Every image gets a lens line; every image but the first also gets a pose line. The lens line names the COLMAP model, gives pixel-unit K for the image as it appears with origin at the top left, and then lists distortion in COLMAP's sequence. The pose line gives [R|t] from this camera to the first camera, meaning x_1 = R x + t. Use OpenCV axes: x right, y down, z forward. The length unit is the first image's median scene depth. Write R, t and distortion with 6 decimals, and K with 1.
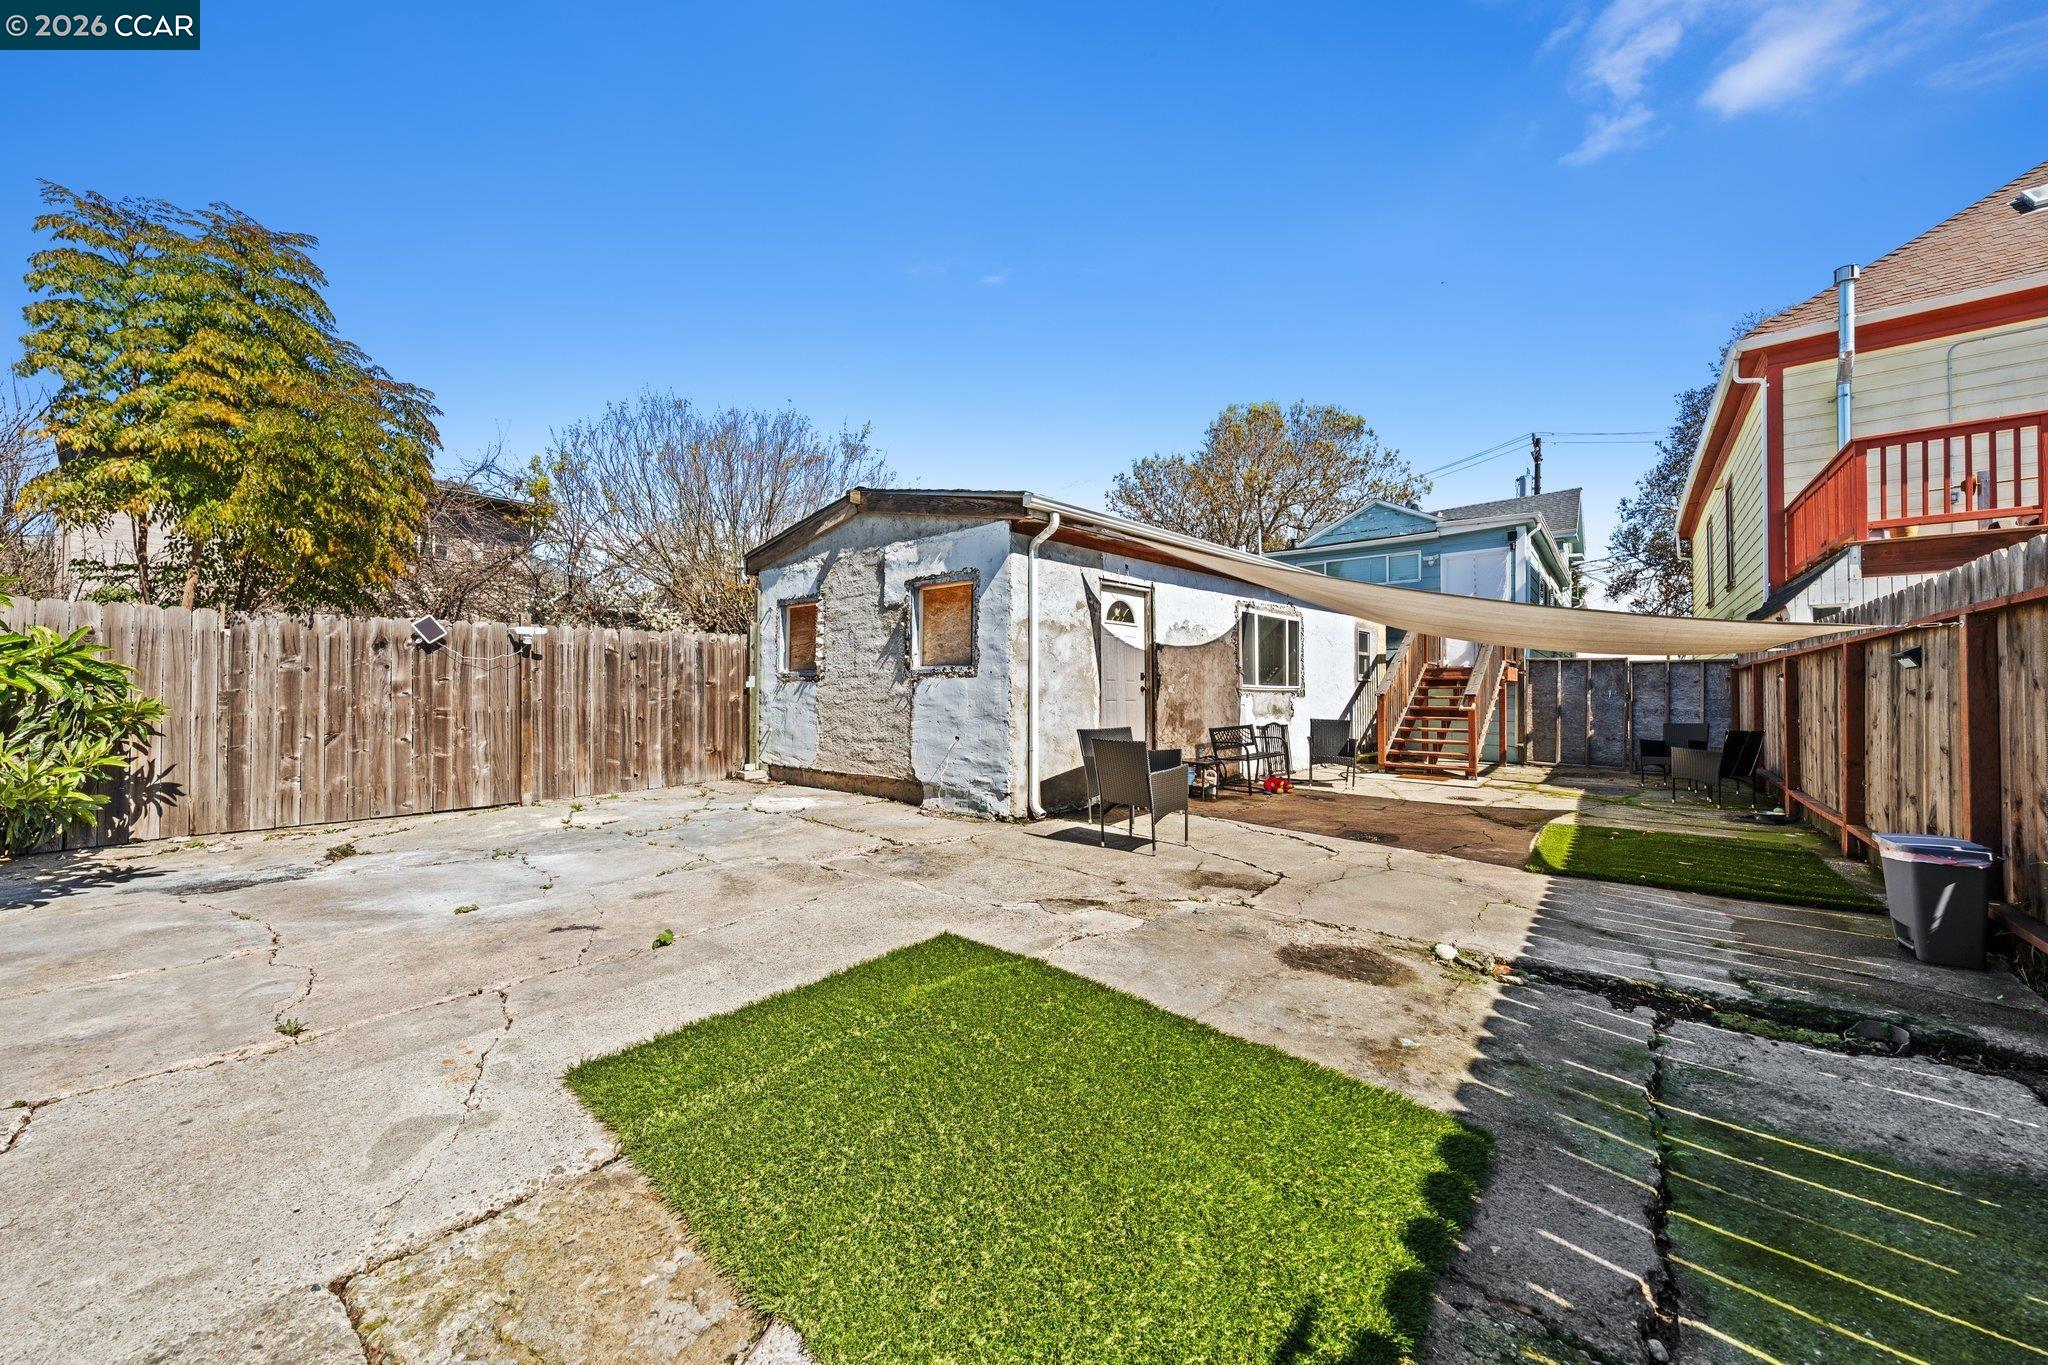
lens RADIAL K [[728.3, 0, 1031.7], [0, 728.3, 676.5], [0, 0, 1]] dist [-0.000598, -0.000075]
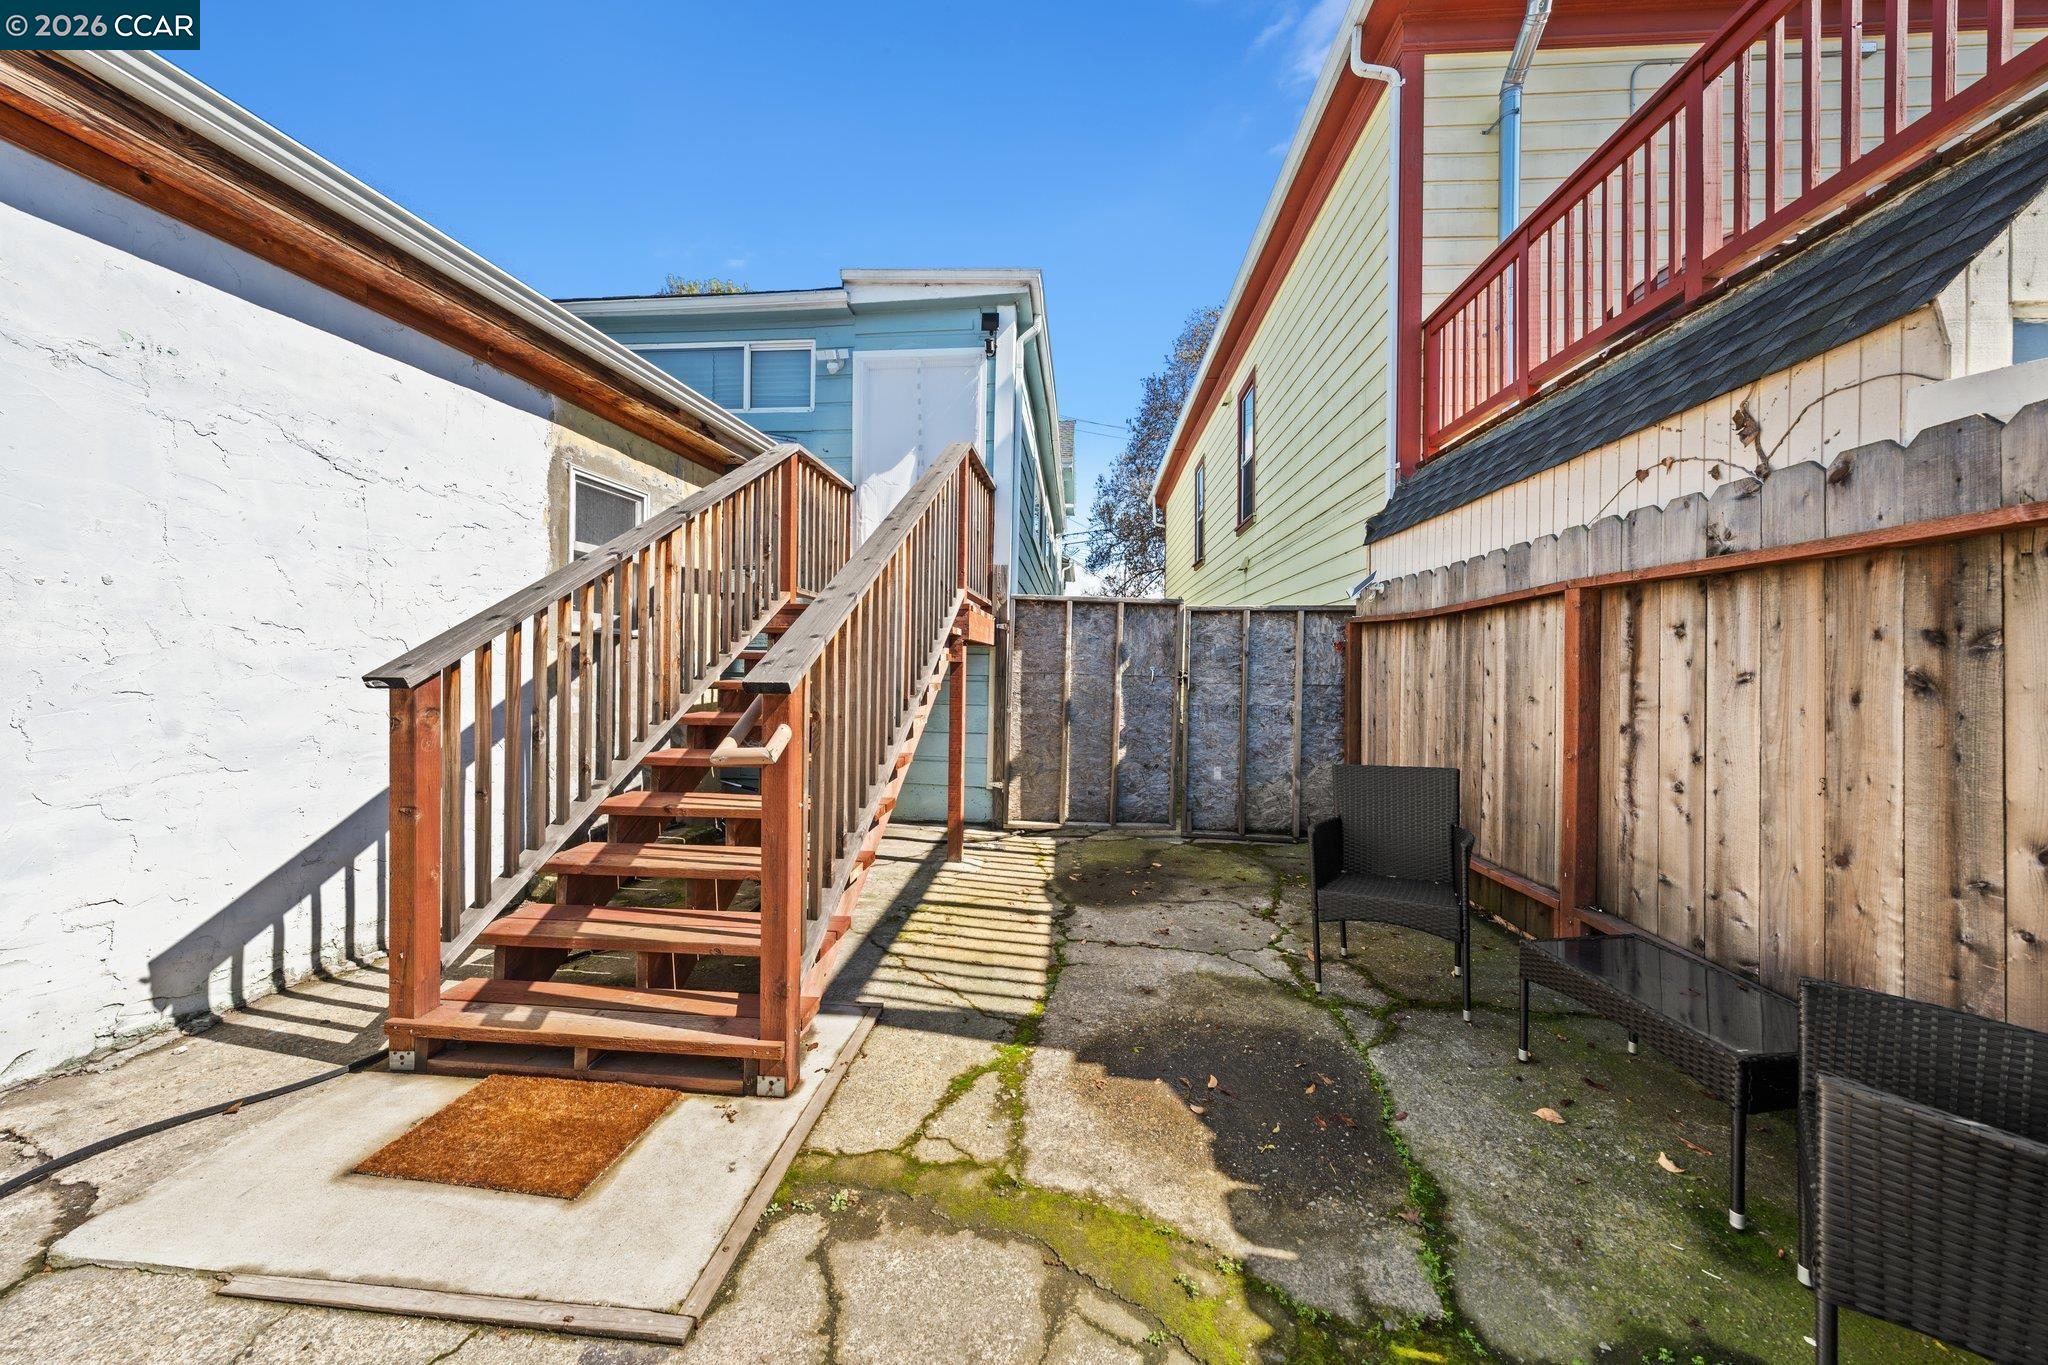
lens RADIAL K [[728.3, 0, 1031.7], [0, 728.3, 676.5], [0, 0, 1]] dist [-0.000598, -0.000075]
pose [[0.817695, -0.004764, 0.575631, 0.431957], [-0.018300, 0.999245, 0.034266, 0.010563], [-0.575360, -0.038553, 0.816991, 0.625468]]
